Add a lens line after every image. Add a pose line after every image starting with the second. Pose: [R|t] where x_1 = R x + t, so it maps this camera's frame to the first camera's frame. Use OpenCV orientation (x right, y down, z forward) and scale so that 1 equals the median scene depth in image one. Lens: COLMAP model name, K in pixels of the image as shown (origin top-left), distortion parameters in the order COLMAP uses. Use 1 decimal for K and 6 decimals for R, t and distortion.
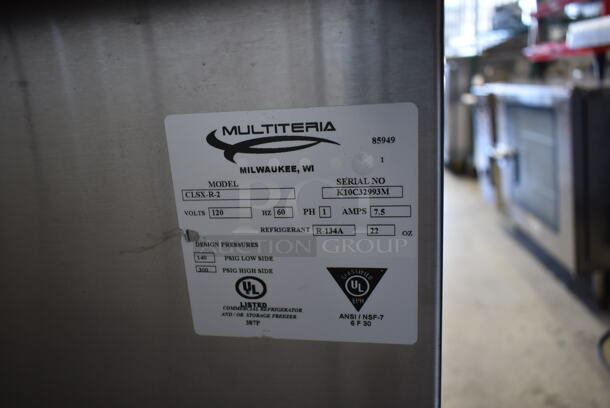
lens RADIAL K [[463.6, 0, 304.8], [0, 463.6, 203.8], [0, 0, 1]] dist [-0.019429, 0.006944]
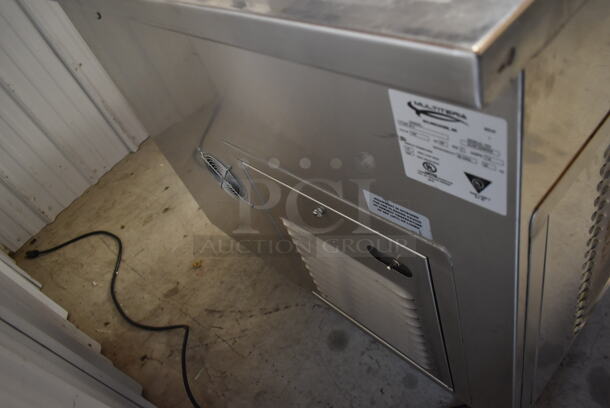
lens RADIAL K [[463.6, 0, 305.4], [0, 463.6, 204.1], [0, 0, 1]] dist [-0.019429, 0.006944]
pose [[0.797032, 0.292220, -0.528533, 0.586885], [0.094636, 0.803905, 0.587181, -0.960791], [0.596477, -0.518020, 0.613083, -0.666203]]
